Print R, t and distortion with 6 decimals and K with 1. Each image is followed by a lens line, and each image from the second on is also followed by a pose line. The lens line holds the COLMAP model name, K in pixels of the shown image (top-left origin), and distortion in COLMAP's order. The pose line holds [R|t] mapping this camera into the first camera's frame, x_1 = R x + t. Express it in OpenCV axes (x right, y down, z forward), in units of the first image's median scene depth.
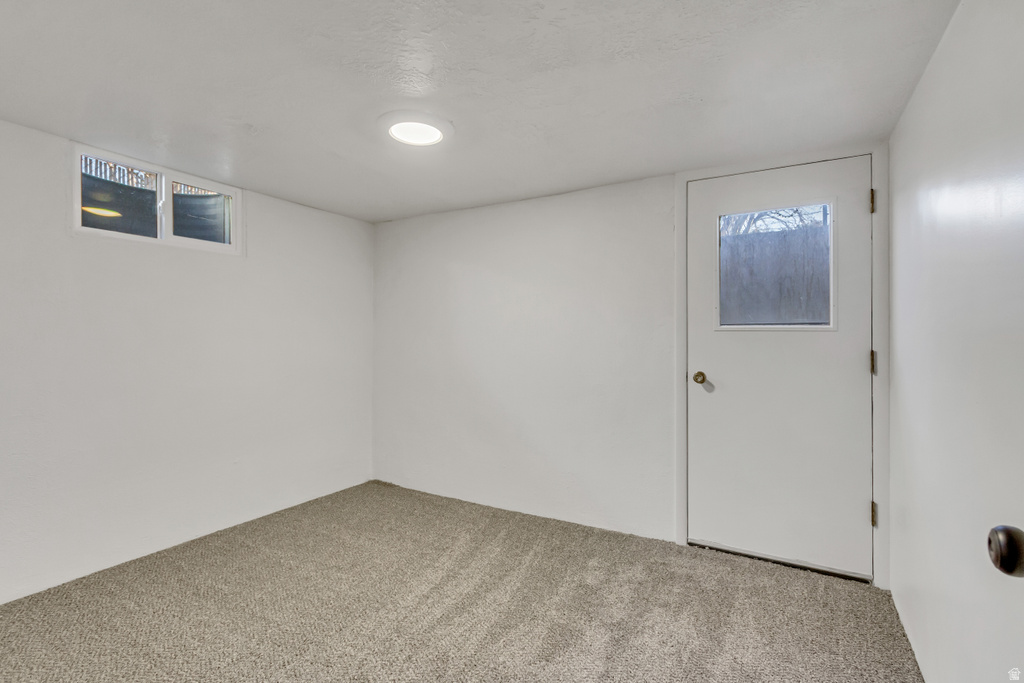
lens RADIAL K [[483.4, 0, 503.1], [0, 483.4, 341.3], [0, 0, 1]] dist [0.003173, 0.000117]
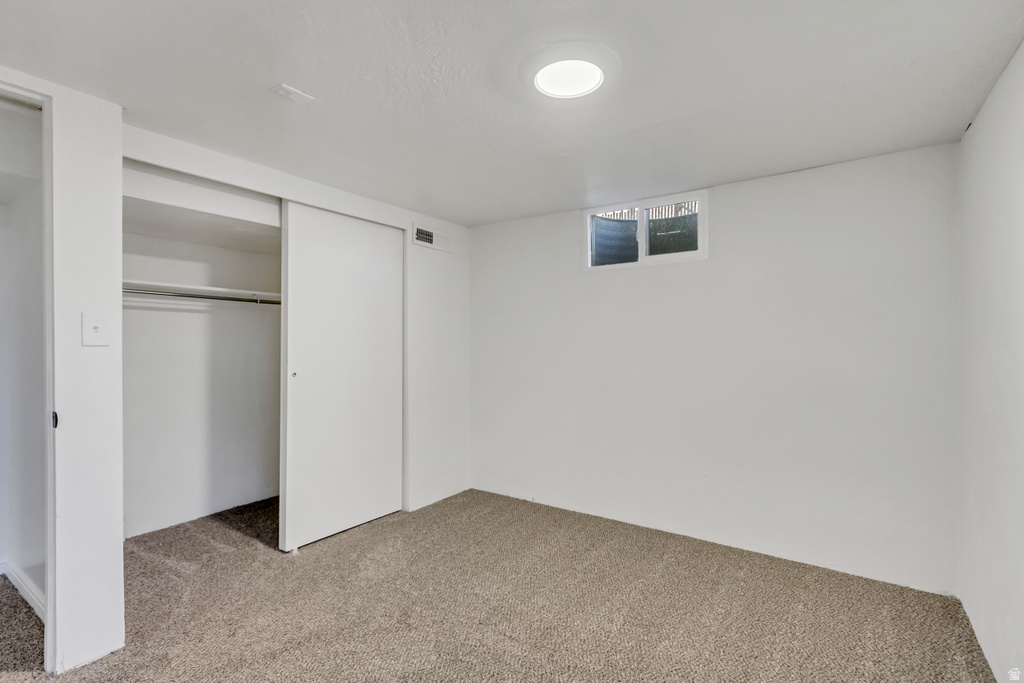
lens RADIAL K [[483.4, 0, 503.1], [0, 483.4, 341.3], [0, 0, 1]] dist [0.003173, 0.000117]
pose [[-0.094285, -0.001947, -0.995543, 0.485211], [0.001526, 0.999997, -0.002101, -0.015074], [0.995544, -0.001717, -0.094281, 0.761850]]
